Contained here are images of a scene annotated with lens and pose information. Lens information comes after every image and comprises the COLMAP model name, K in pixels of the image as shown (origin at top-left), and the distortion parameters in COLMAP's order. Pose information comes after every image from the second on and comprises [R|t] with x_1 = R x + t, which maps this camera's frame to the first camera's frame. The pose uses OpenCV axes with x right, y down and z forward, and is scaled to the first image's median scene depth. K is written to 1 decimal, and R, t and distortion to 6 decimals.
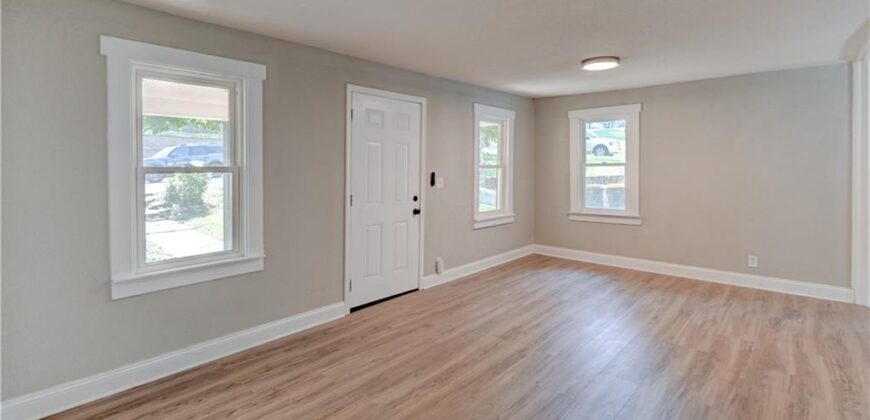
lens RADIAL K [[413.9, 0, 449.4], [0, 413.9, 171.9], [0, 0, 1]] dist [0.005566, -0.004121]
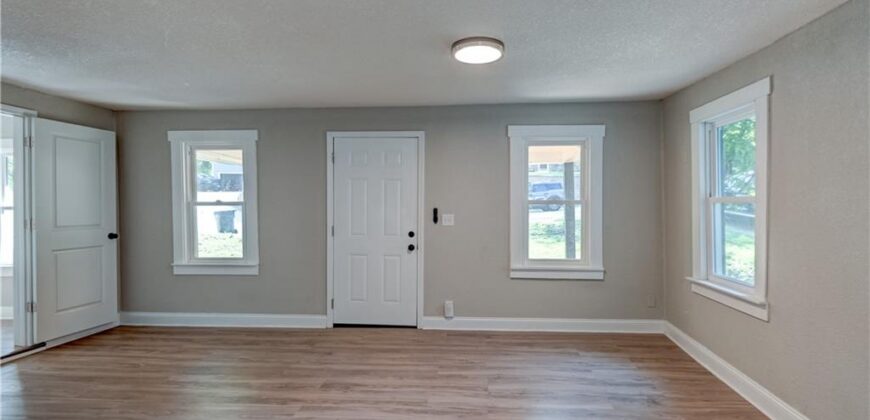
lens RADIAL K [[413.9, 0, 459.4], [0, 413.9, 204.4], [0, 0, 1]] dist [0.005566, -0.004121]
pose [[0.606456, 0.008265, -0.795074, 0.953983], [-0.011948, 0.999928, 0.001281, -0.012349], [0.795028, 0.008723, 0.606511, 0.605738]]
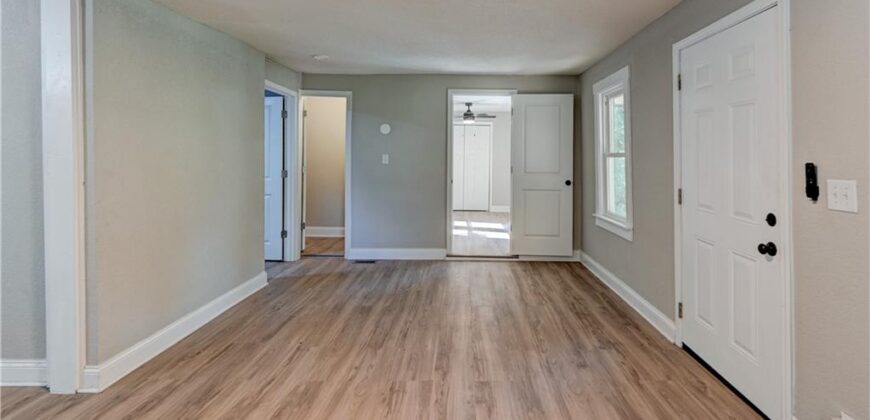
lens RADIAL K [[413.9, 0, 468.5], [0, 413.9, 153.5], [0, 0, 1]] dist [0.005566, -0.004121]
pose [[-0.759049, 0.000044, -0.651034, 0.570413], [-0.002768, 0.999991, 0.003295, -0.010573], [0.651028, 0.004303, -0.759042, 1.392372]]
